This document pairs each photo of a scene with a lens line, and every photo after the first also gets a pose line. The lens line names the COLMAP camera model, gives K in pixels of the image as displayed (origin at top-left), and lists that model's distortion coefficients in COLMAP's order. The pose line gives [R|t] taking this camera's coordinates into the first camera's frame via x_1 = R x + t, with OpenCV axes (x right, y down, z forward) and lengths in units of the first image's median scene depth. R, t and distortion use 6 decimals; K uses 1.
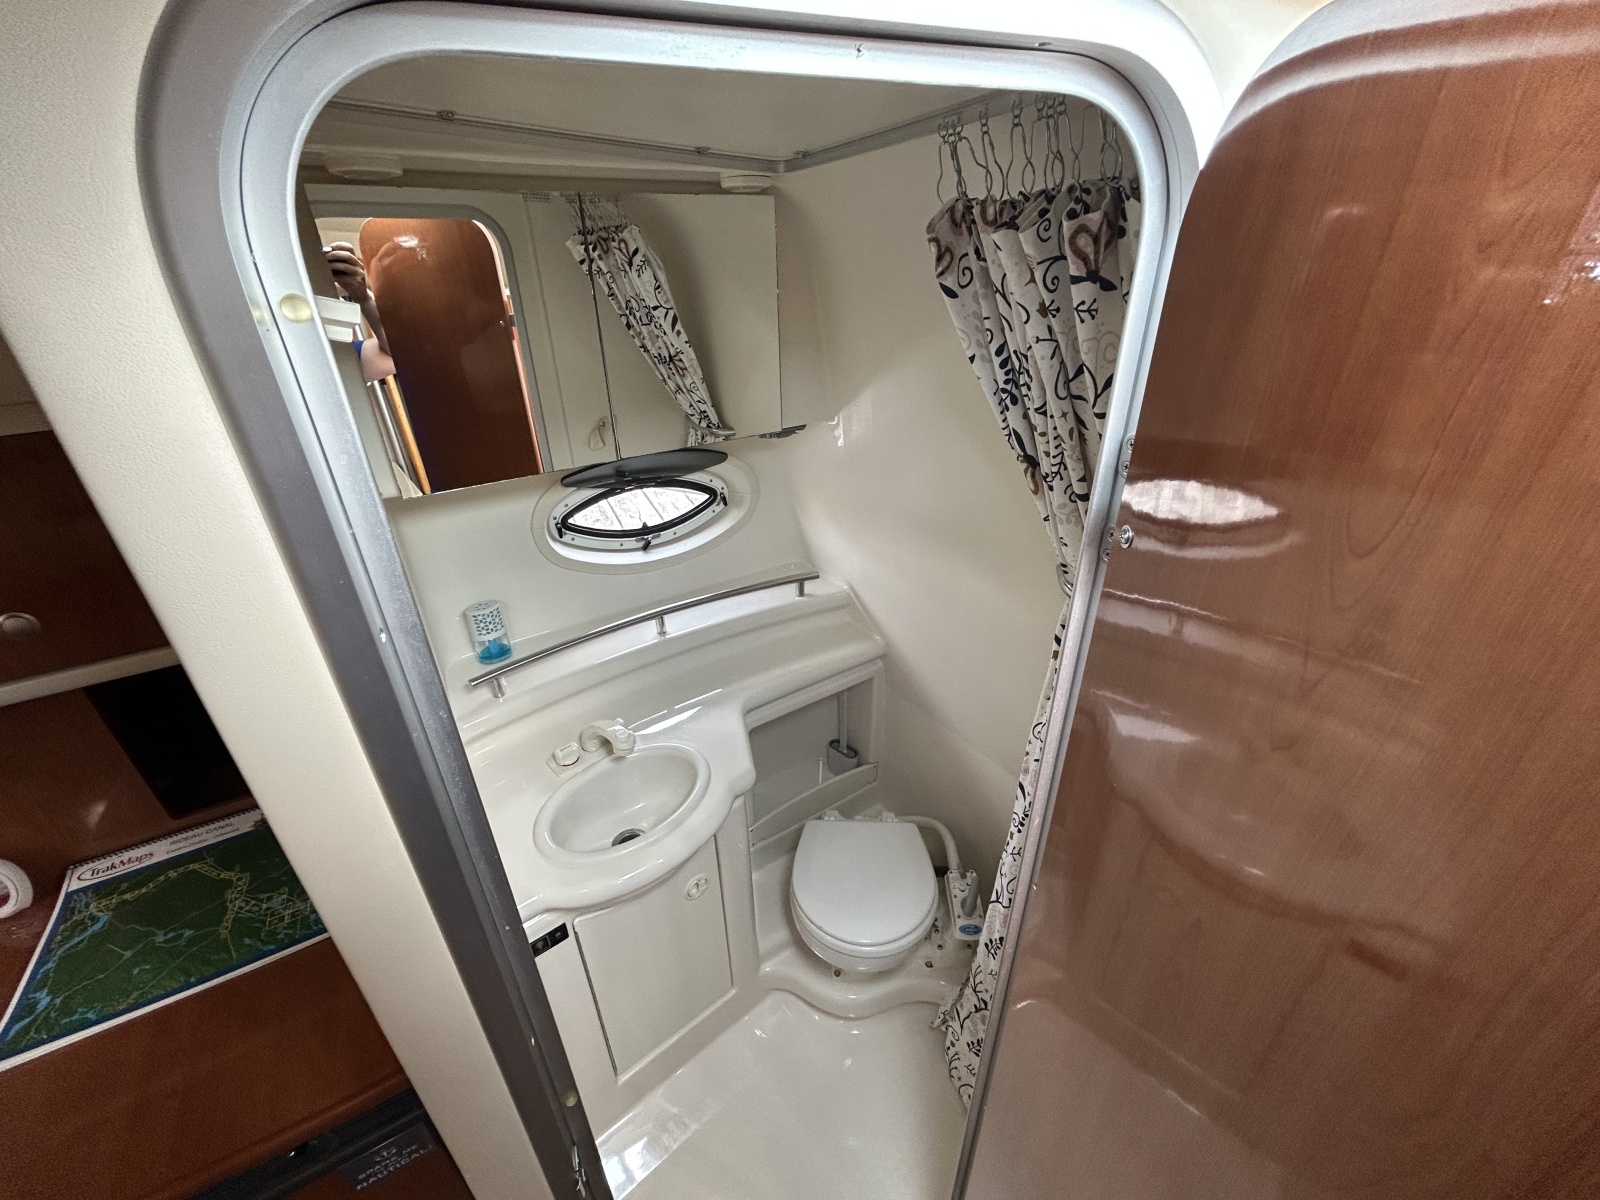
lens RADIAL K [[644.0, 0, 800.3], [0, 644.0, 602.8], [0, 0, 1]] dist [-0.000307, -0.000027]
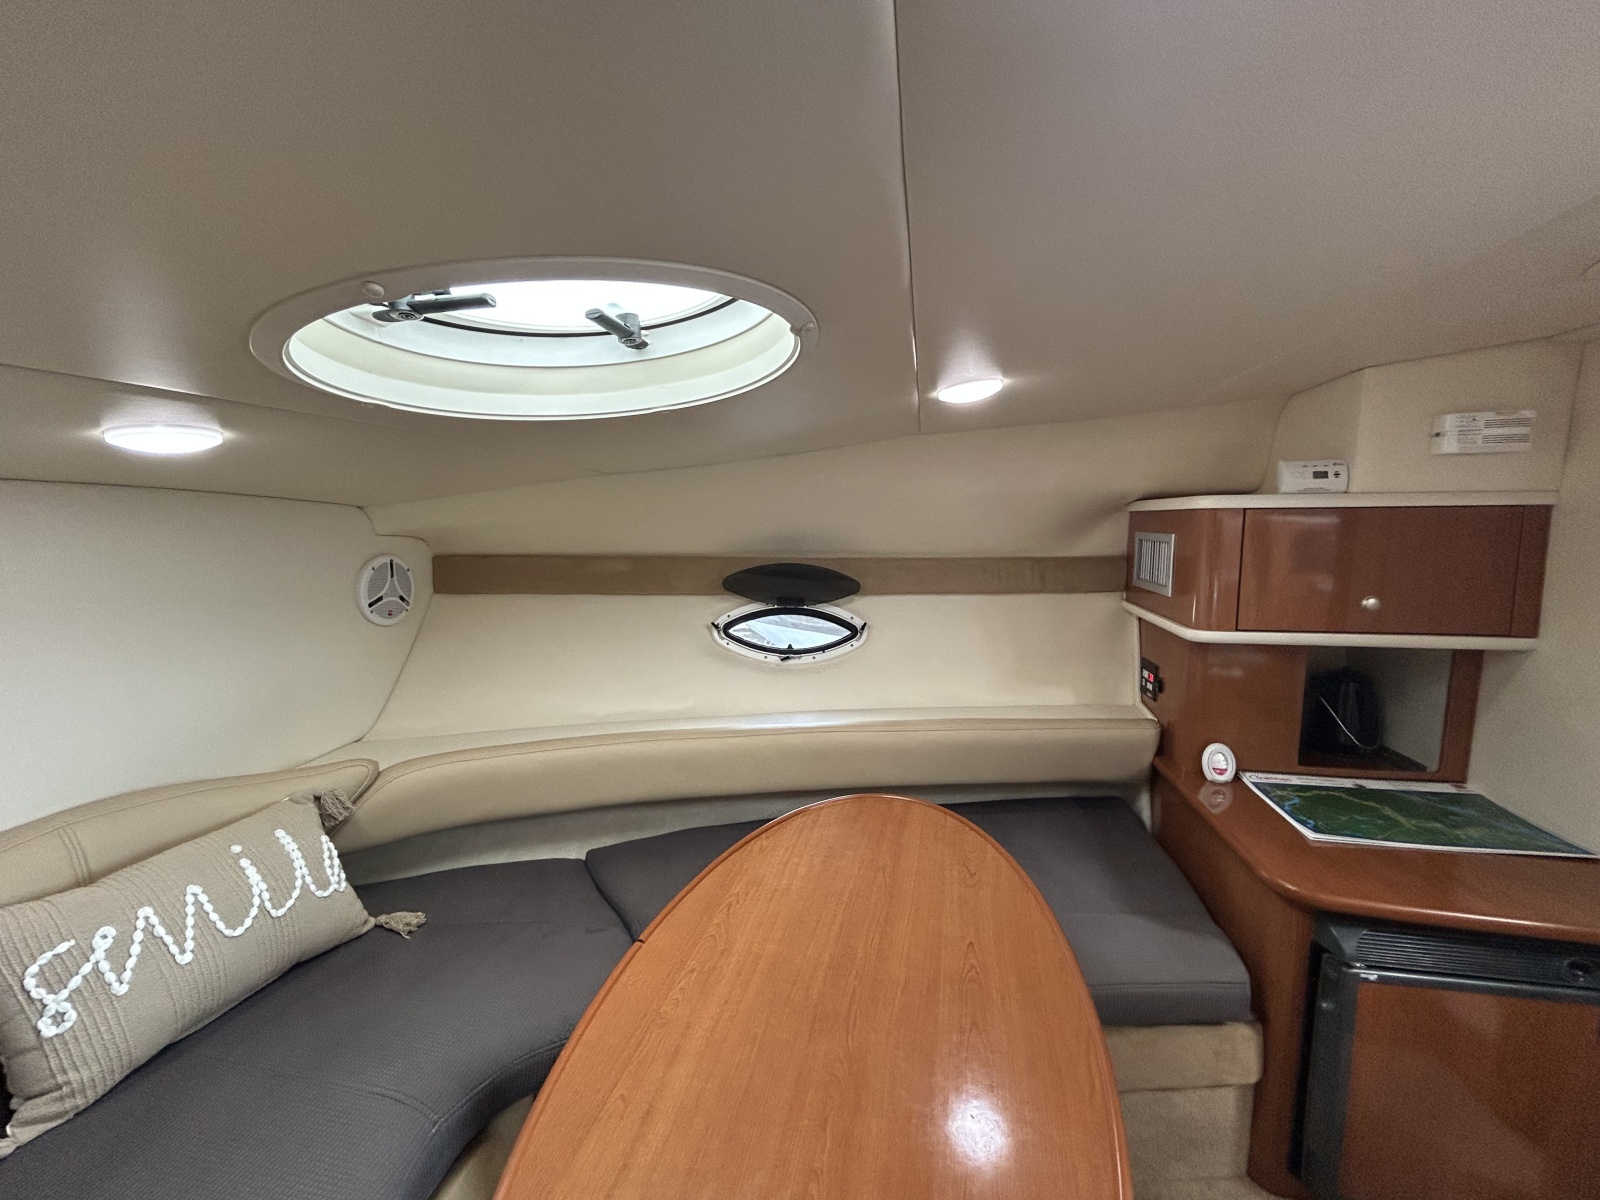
lens RADIAL K [[648.9, 0, 800.0], [0, 648.9, 600.0], [0, 0, 1]] dist [0.001541, 0.000413]
pose [[0.758753, 0.087690, -0.645450, -0.698747], [-0.320843, 0.912669, -0.253171, 0.579225], [0.566881, 0.399182, 0.720624, -0.735278]]
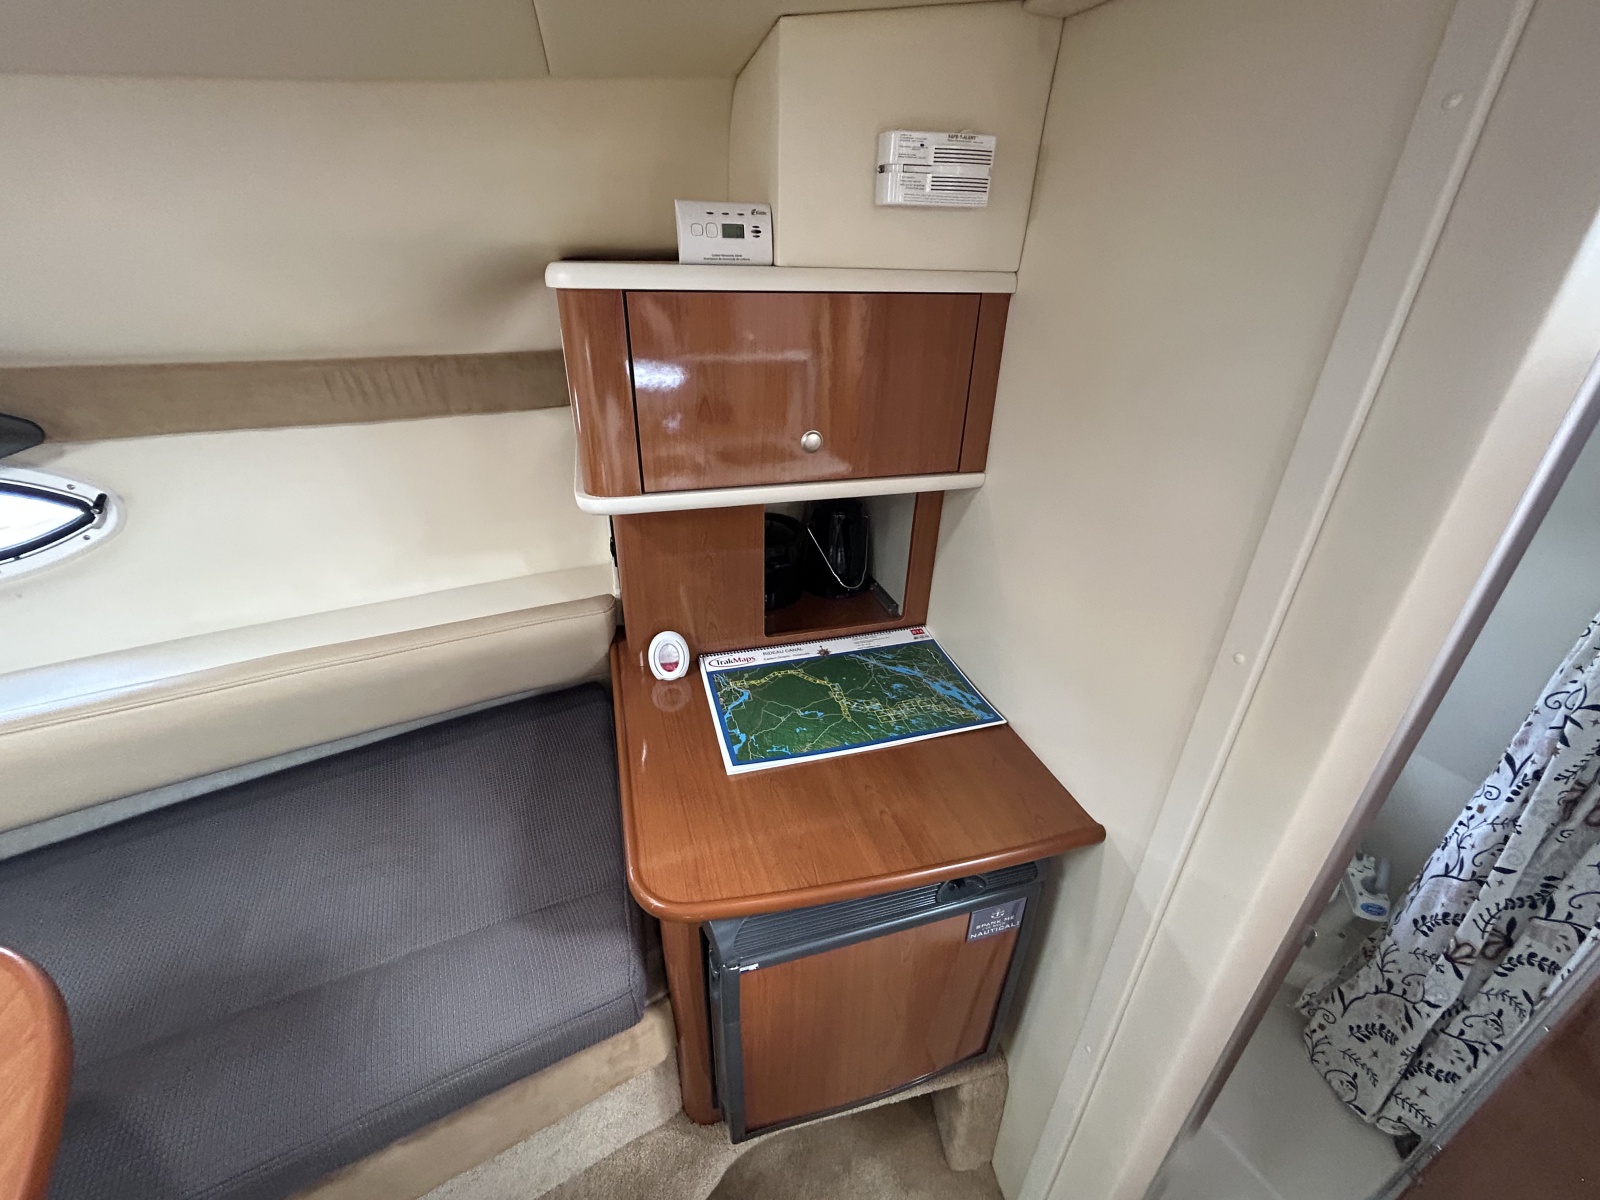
lens RADIAL K [[650.0, 0, 800.0], [0, 650.0, 600.0], [0, 0, 1]] dist [-0.001256, -0.000145]
pose [[0.969787, 0.143458, -0.197315, -0.515035], [-0.148927, 0.988762, -0.013081, 0.211294], [0.193221, 0.042071, 0.980253, -0.173195]]
